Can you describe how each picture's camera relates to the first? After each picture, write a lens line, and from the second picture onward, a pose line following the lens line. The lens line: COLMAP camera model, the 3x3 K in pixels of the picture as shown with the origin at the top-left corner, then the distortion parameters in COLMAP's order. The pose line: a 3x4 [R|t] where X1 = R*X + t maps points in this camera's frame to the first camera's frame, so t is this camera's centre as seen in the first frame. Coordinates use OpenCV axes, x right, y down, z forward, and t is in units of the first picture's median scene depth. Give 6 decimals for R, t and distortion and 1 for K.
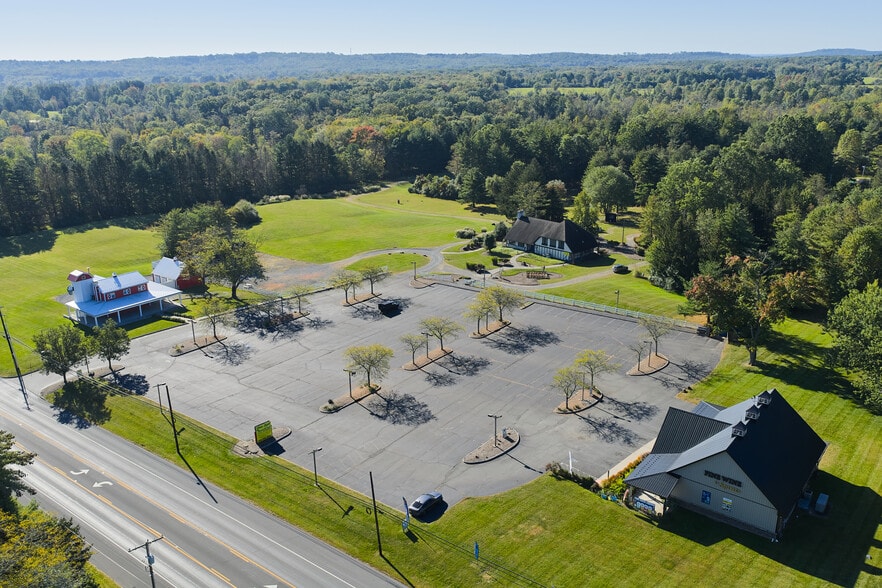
lens RADIAL K [[724.2, 0, 439.5], [0, 724.2, 295.0], [0, 0, 1]] dist [0.011600, -0.009520]
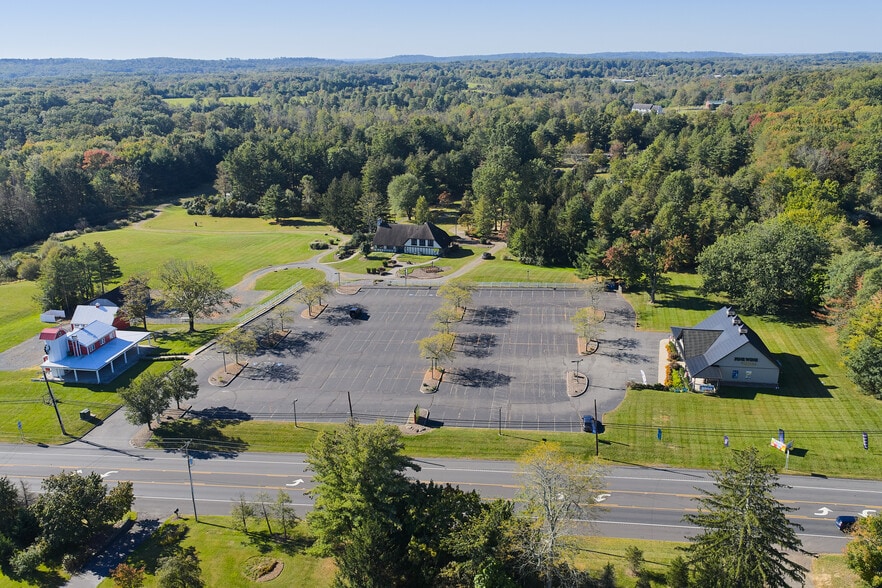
lens RADIAL K [[724.2, 0, 442.3], [0, 724.2, 293.7], [0, 0, 1]] dist [0.011600, -0.009520]
pose [[0.866125, -0.152179, 0.476098, -0.397906], [0.155597, 0.987286, 0.032509, -0.022791], [-0.474992, 0.045922, 0.878791, -0.051848]]
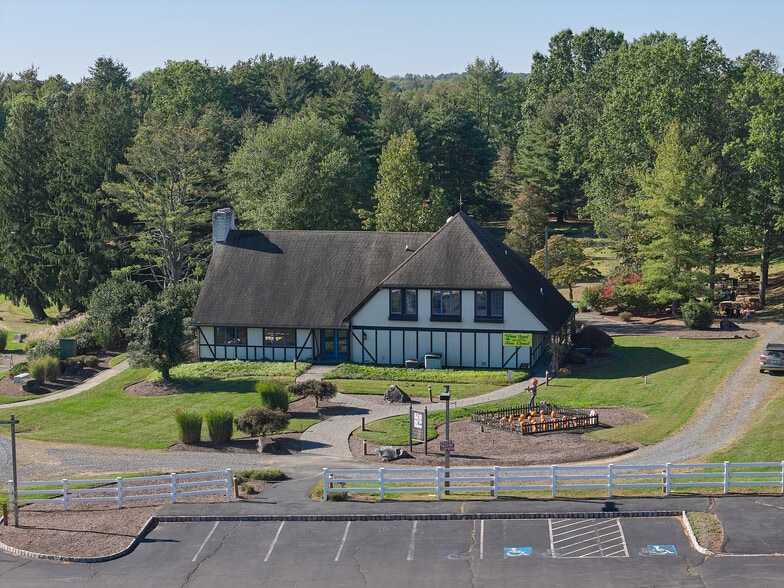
lens RADIAL K [[1563.0, 0, 392.0], [0, 1563.0, 294.0], [0, 0, 1]] dist [-0.143535, 0.000000]
pose [[0.825273, -0.068380, 0.560579, -0.146779], [0.176154, 0.974286, -0.140485, -0.006643], [-0.536557, 0.214687, 0.816098, 0.601993]]
